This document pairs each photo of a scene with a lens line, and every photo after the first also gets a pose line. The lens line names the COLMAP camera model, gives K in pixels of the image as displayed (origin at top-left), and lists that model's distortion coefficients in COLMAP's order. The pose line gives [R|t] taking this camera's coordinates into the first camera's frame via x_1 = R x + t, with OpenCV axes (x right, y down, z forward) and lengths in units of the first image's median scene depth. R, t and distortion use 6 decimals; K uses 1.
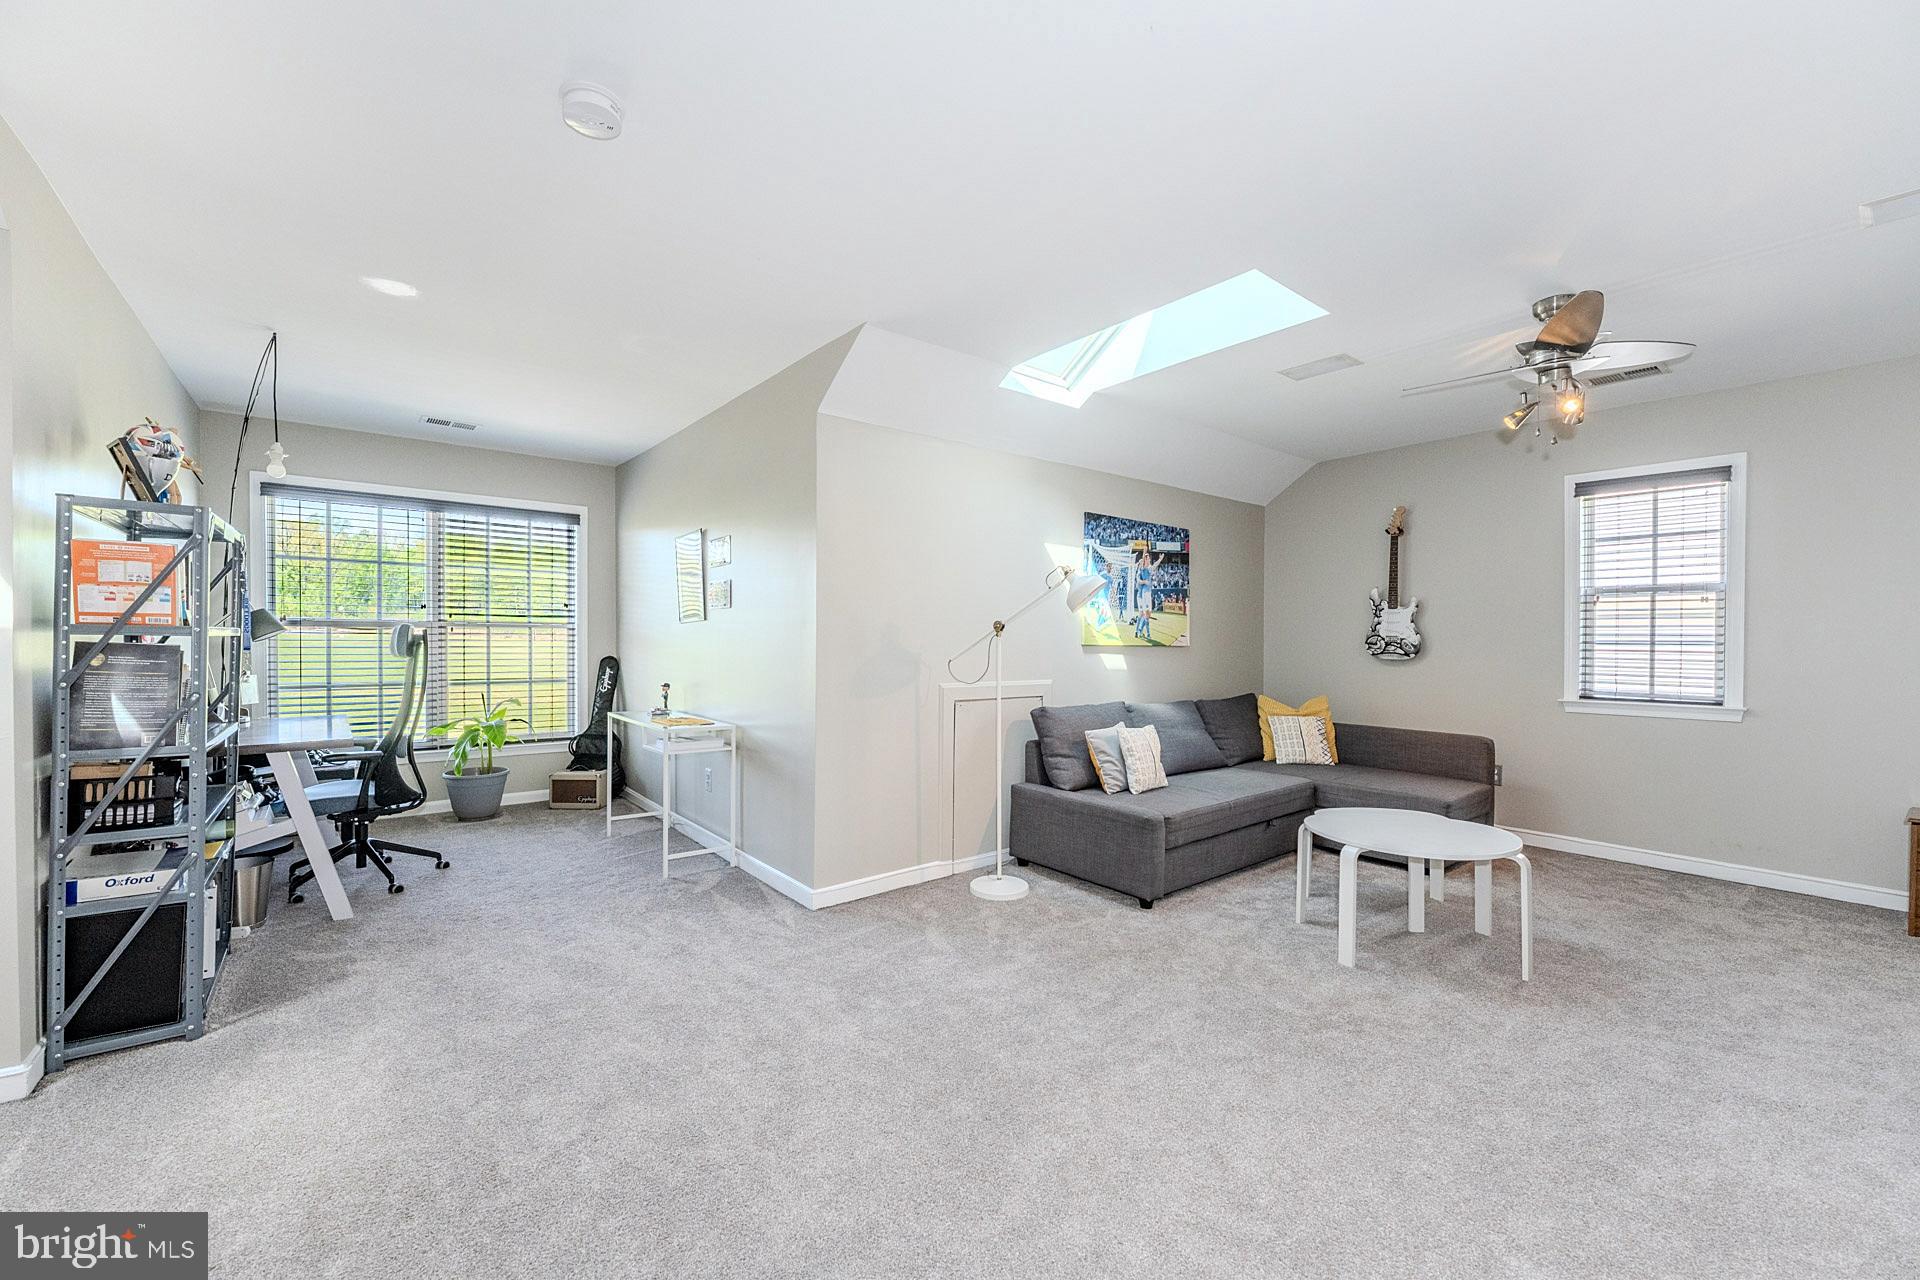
lens RADIAL K [[759.9, 0, 954.1], [0, 759.9, 639.5], [0, 0, 1]] dist [0.000410, 0.000228]
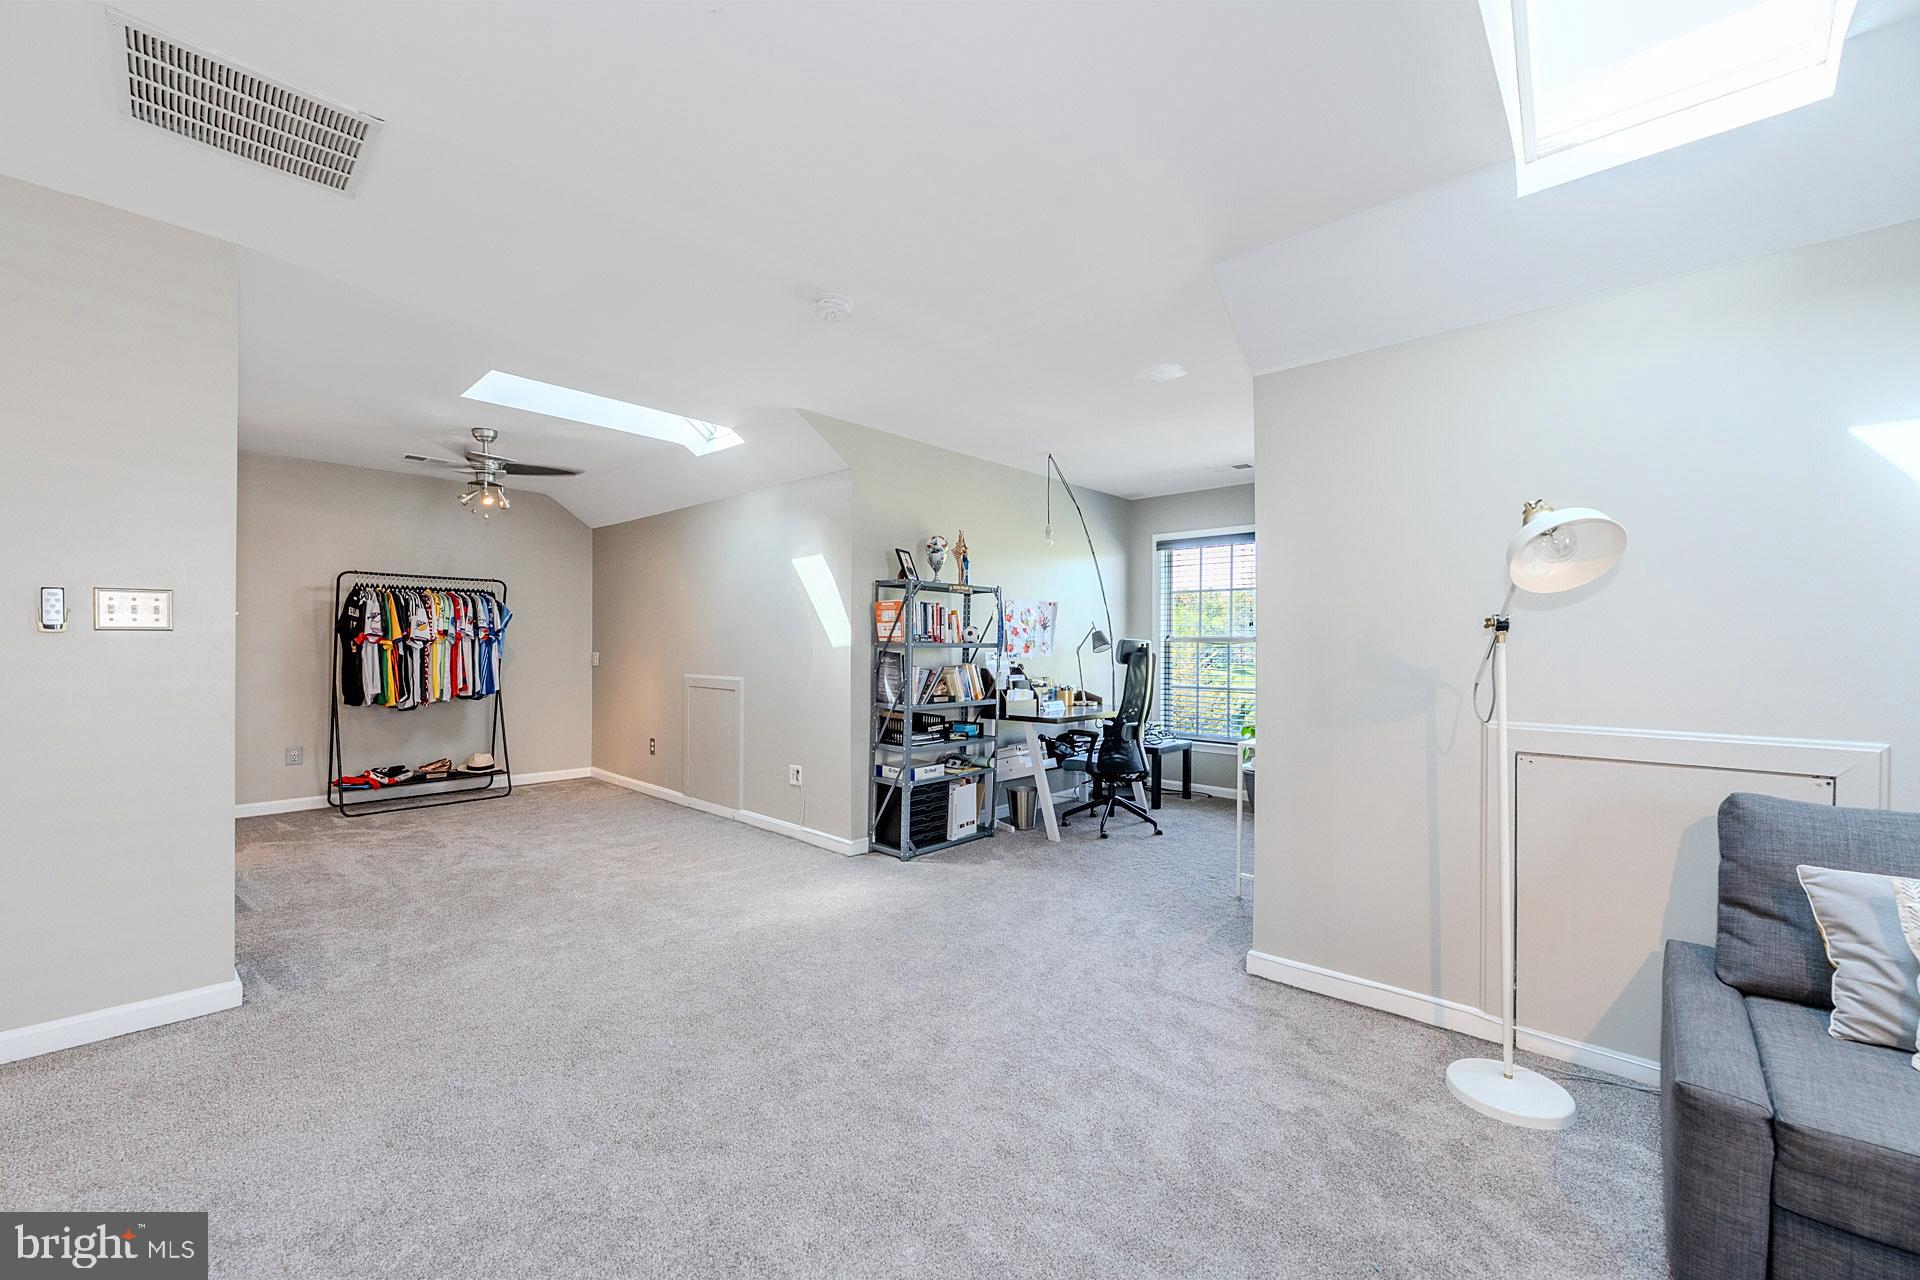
lens RADIAL K [[759.9, 0, 953.5], [0, 759.9, 648.1], [0, 0, 1]] dist [0.000410, 0.000228]
pose [[0.160885, -0.007676, -0.986943, 0.635263], [-0.003741, 0.999958, -0.008388, 0.008576], [0.986966, 0.005042, 0.160849, 0.588116]]
